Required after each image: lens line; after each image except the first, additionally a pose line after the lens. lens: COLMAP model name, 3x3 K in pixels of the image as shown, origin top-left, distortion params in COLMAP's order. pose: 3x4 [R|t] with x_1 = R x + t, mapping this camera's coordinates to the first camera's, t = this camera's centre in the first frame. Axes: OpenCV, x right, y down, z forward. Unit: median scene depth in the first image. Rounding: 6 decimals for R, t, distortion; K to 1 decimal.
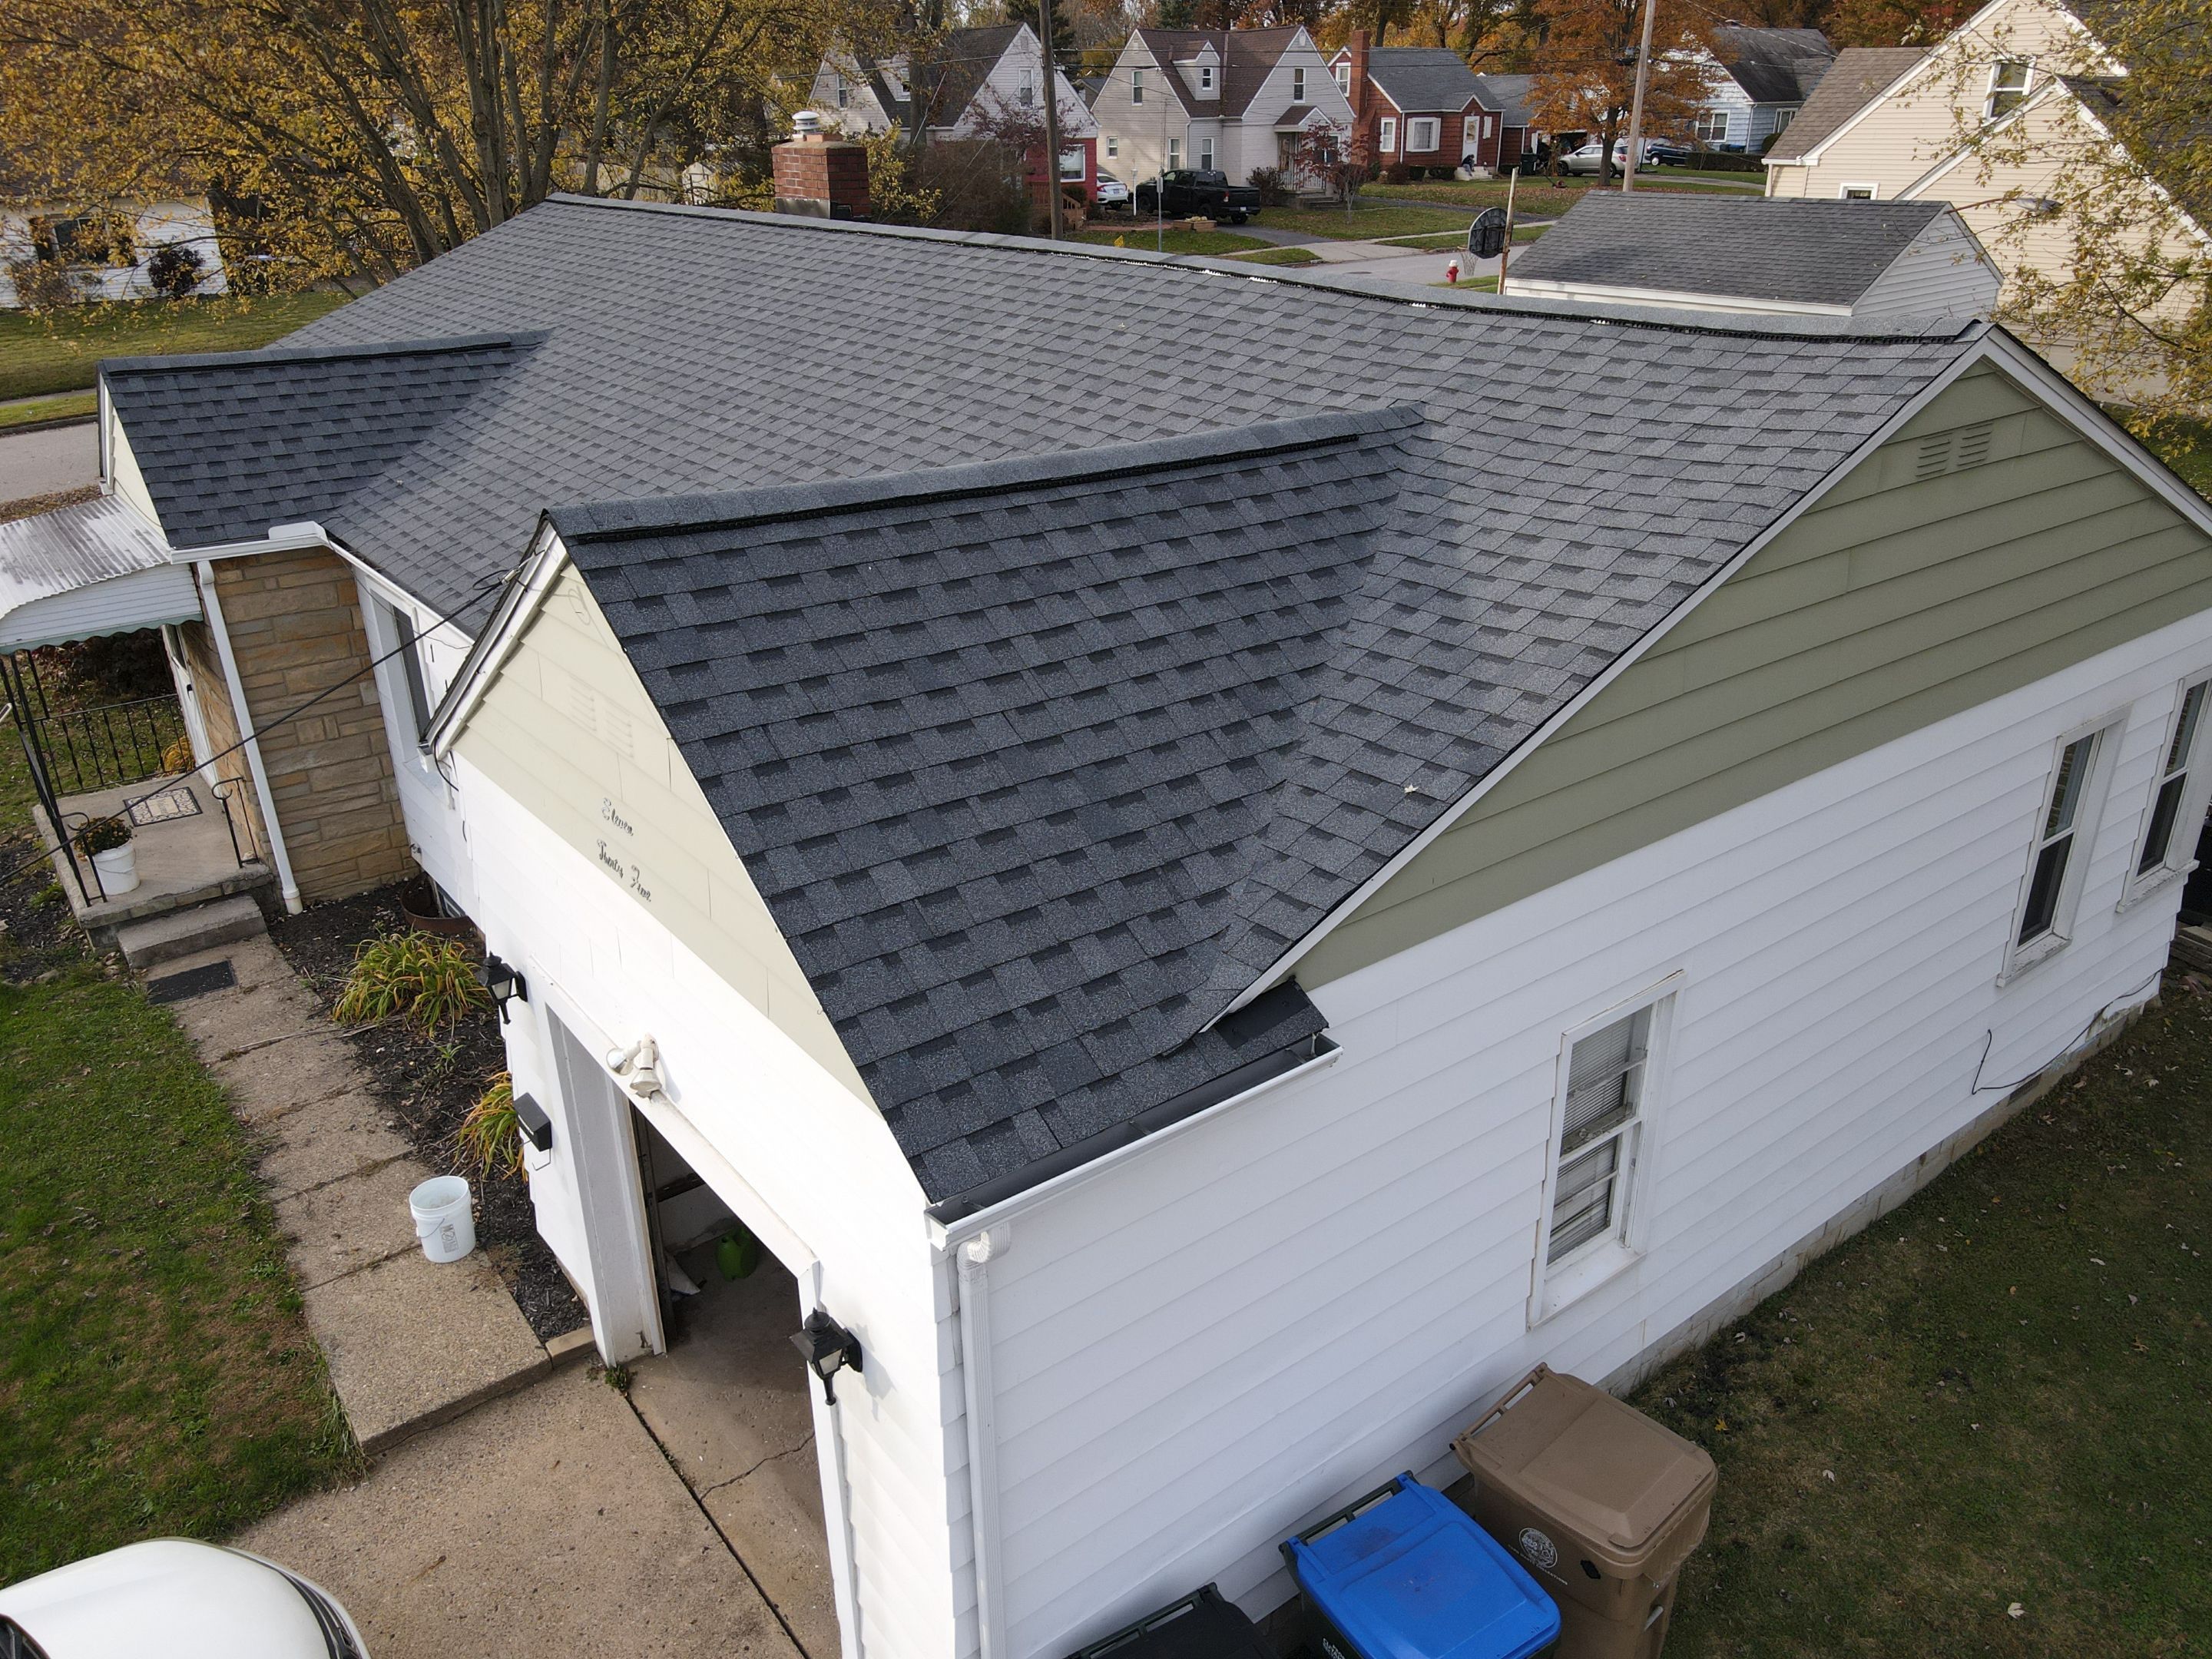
lens RADIAL K [[1617.5, 0, 1103.7], [0, 1617.5, 829.8], [0, 0, 1]] dist [0.009596, 0.008374]
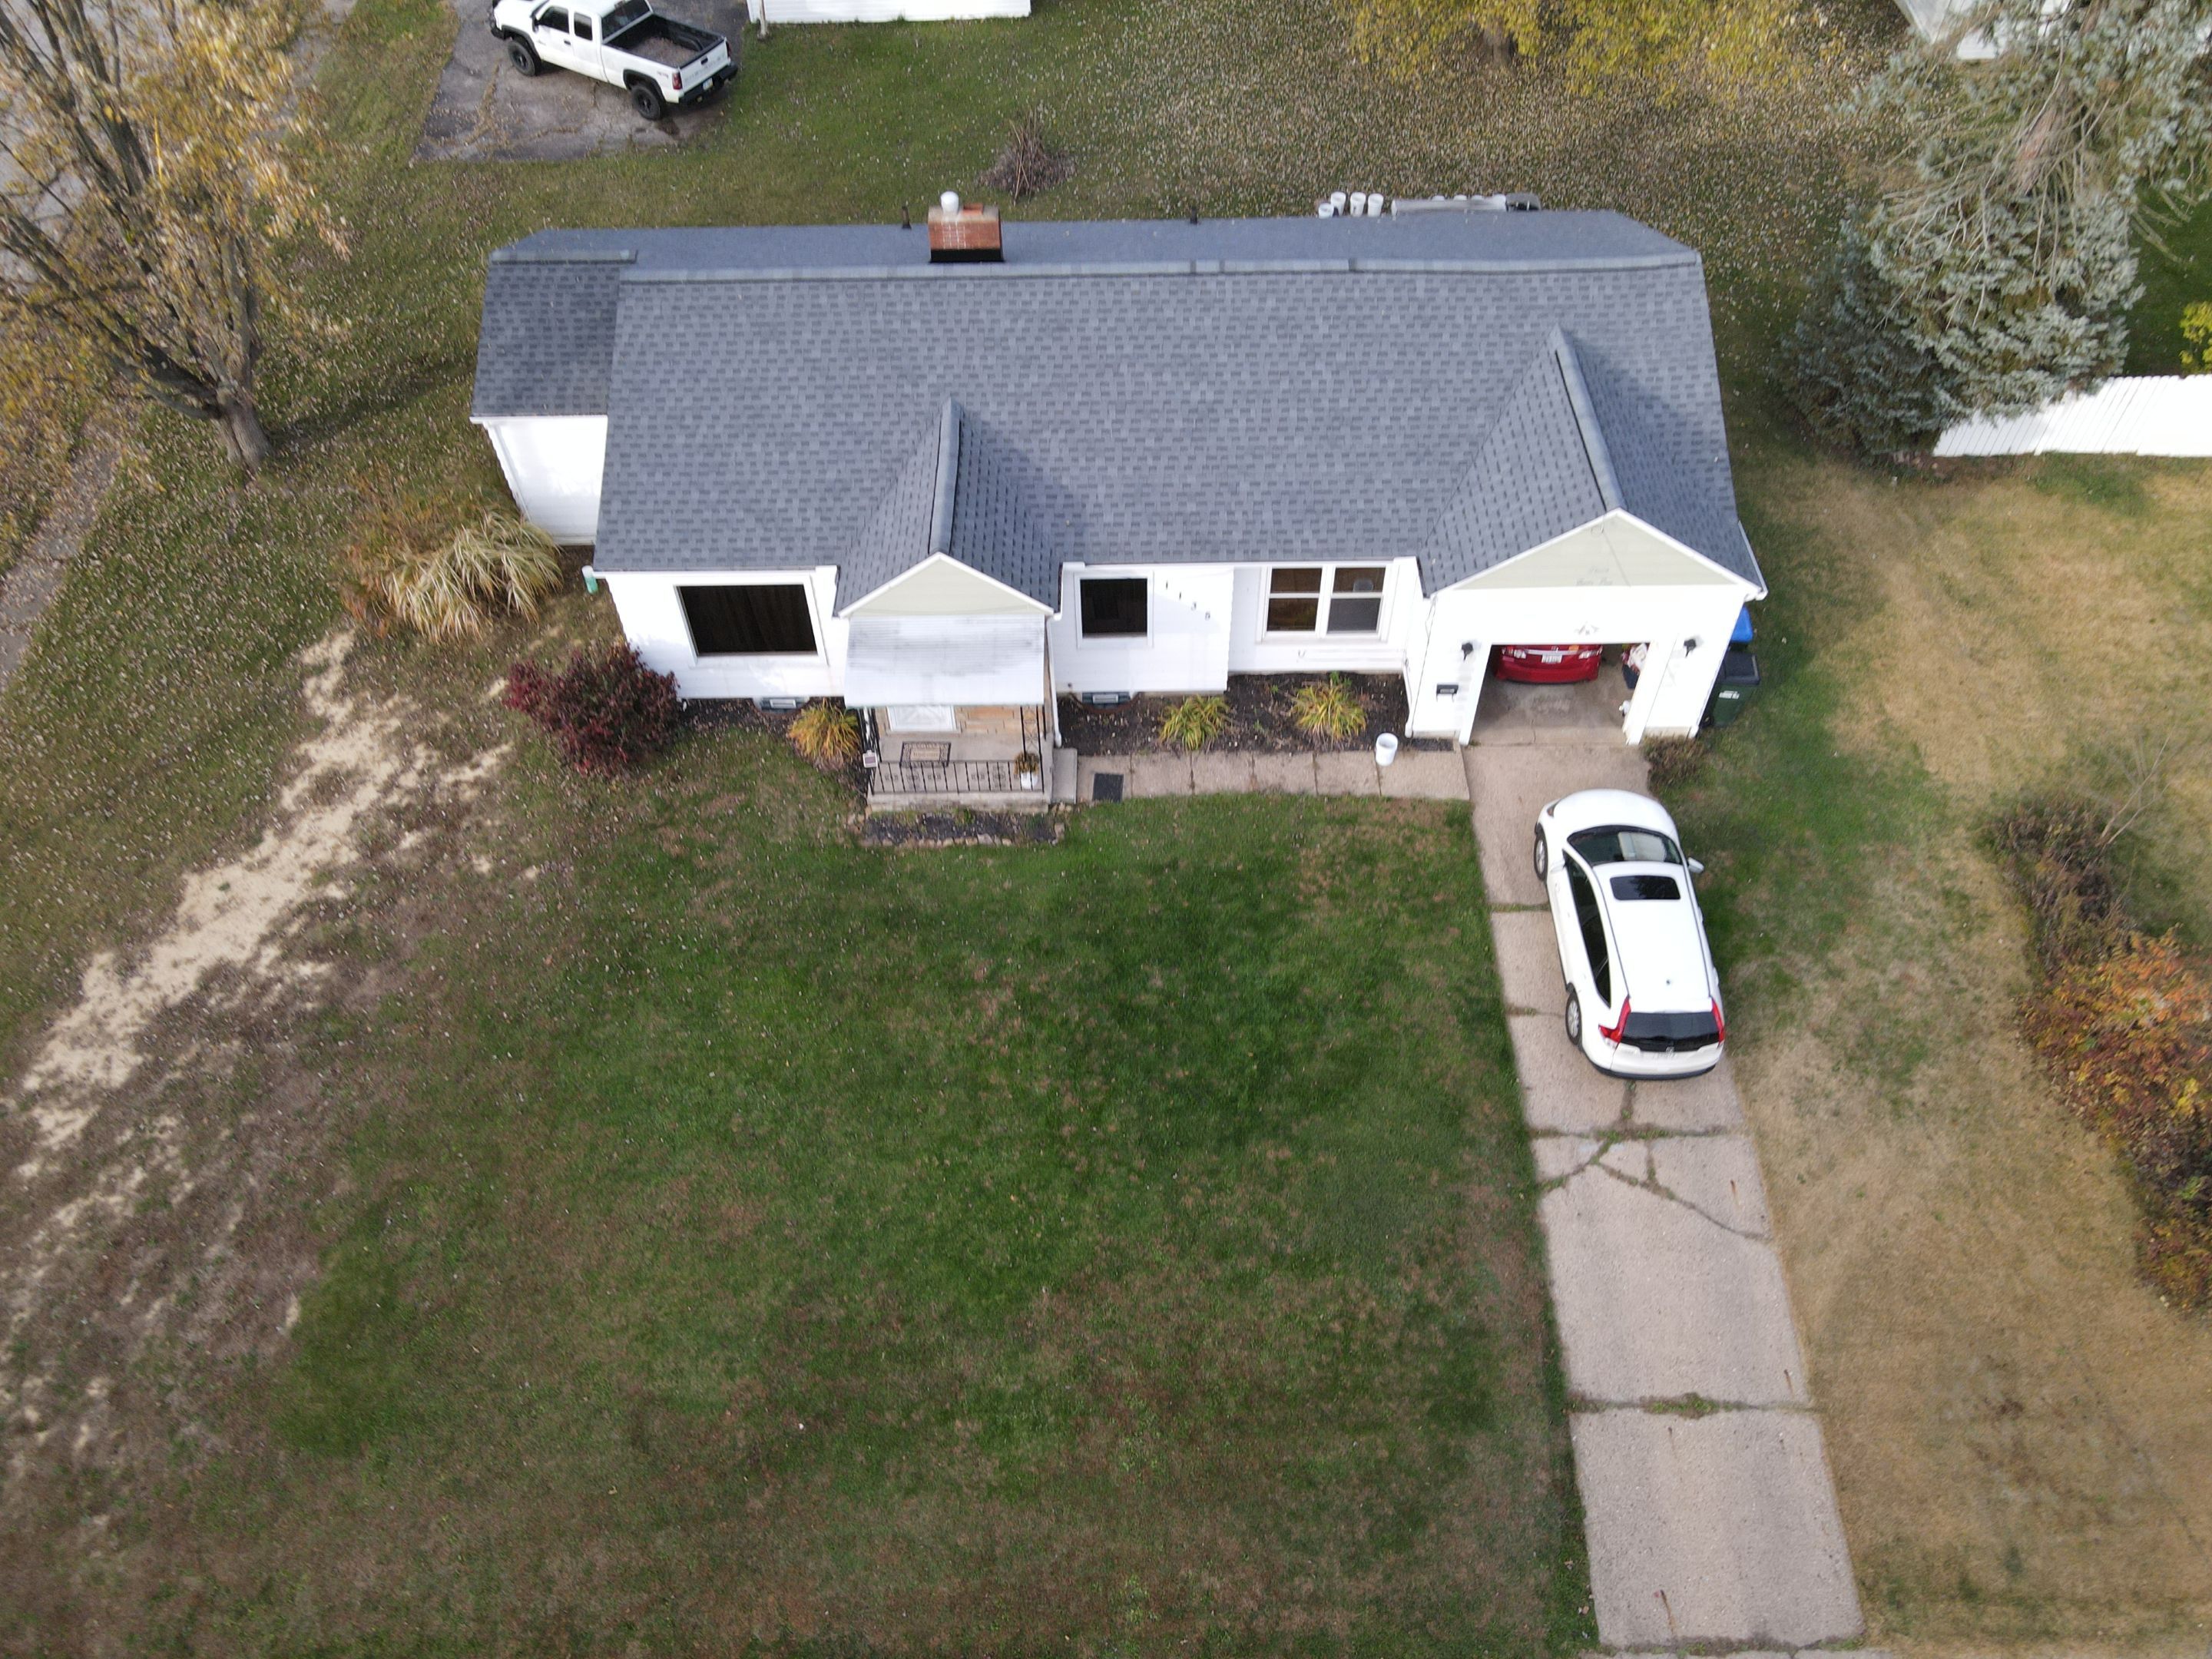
lens RADIAL K [[1617.5, 0, 1101.1], [0, 1617.5, 818.3], [0, 0, 1]] dist [0.009596, 0.008374]
pose [[0.608997, -0.611931, 0.504642, -2.388679], [0.332179, 0.774518, 0.538312, -1.444084], [-0.720263, -0.160199, 0.674950, -0.569455]]
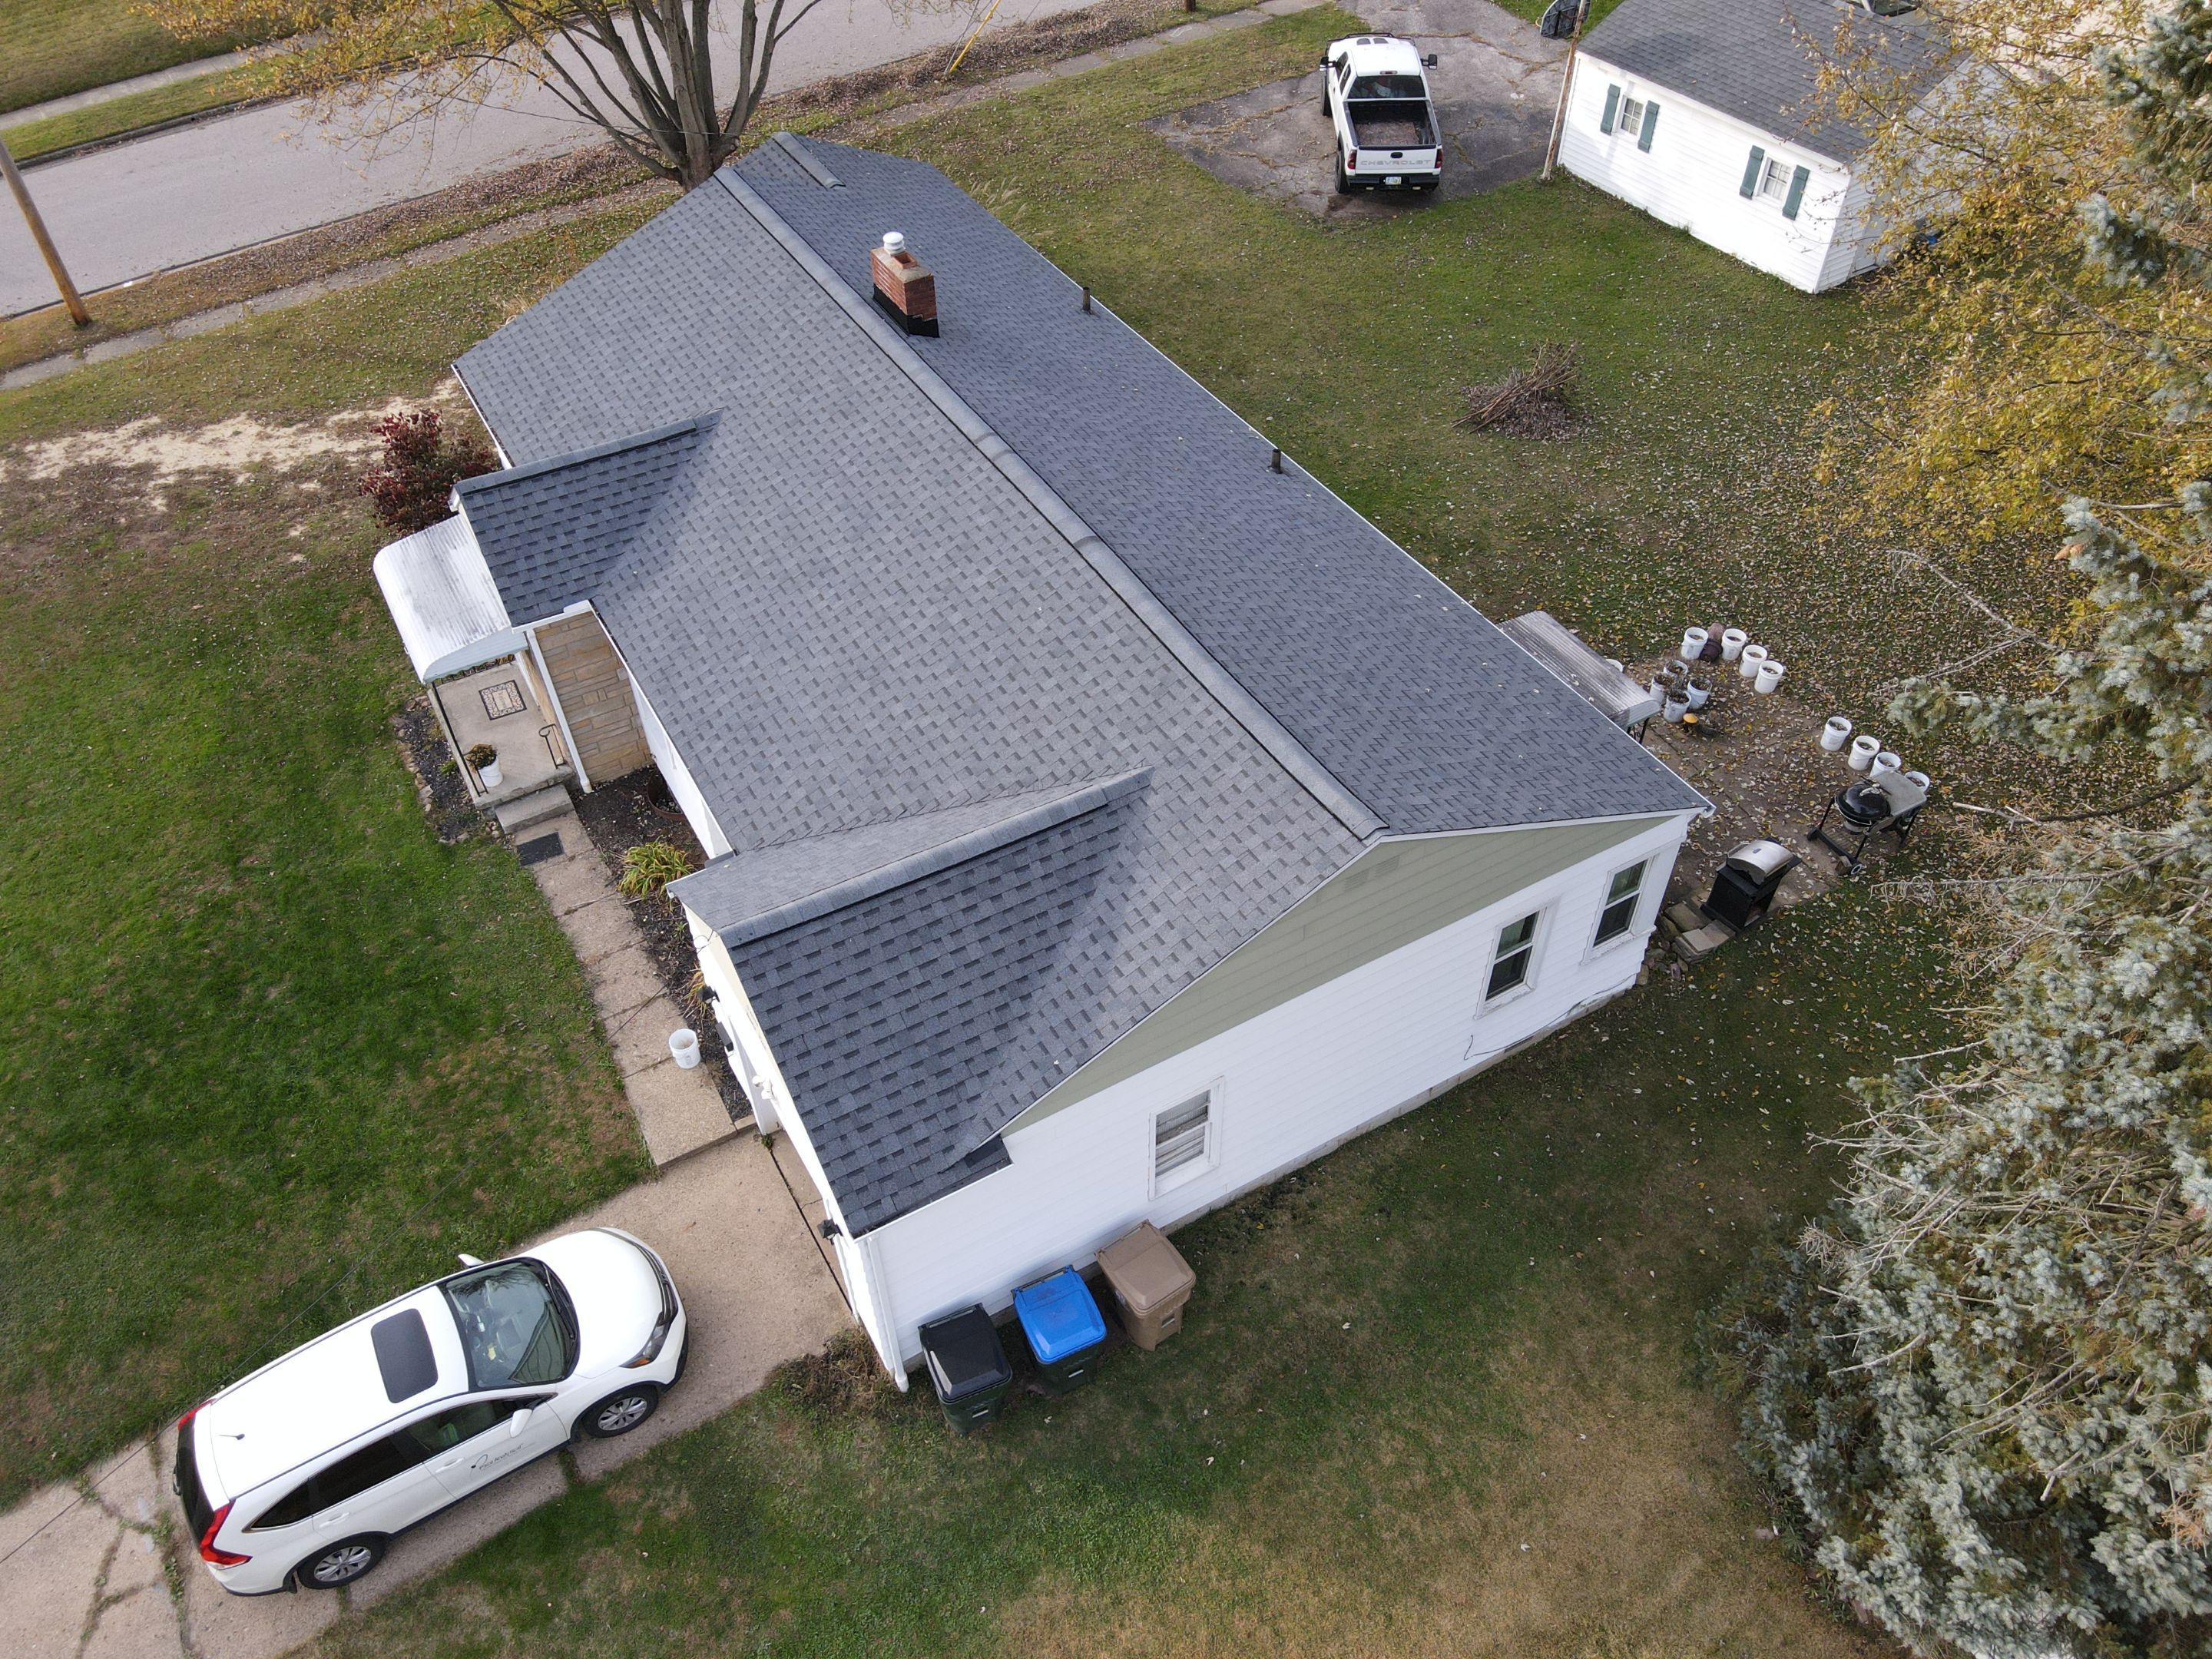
lens RADIAL K [[1617.5, 0, 1100.6], [0, 1617.5, 827.5], [0, 0, 1]] dist [0.009596, 0.008374]
pose [[0.990756, 0.092856, -0.098899, 0.328711], [-0.050484, 0.929037, 0.366525, -0.897567], [0.125915, -0.358144, 0.925137, -0.825812]]
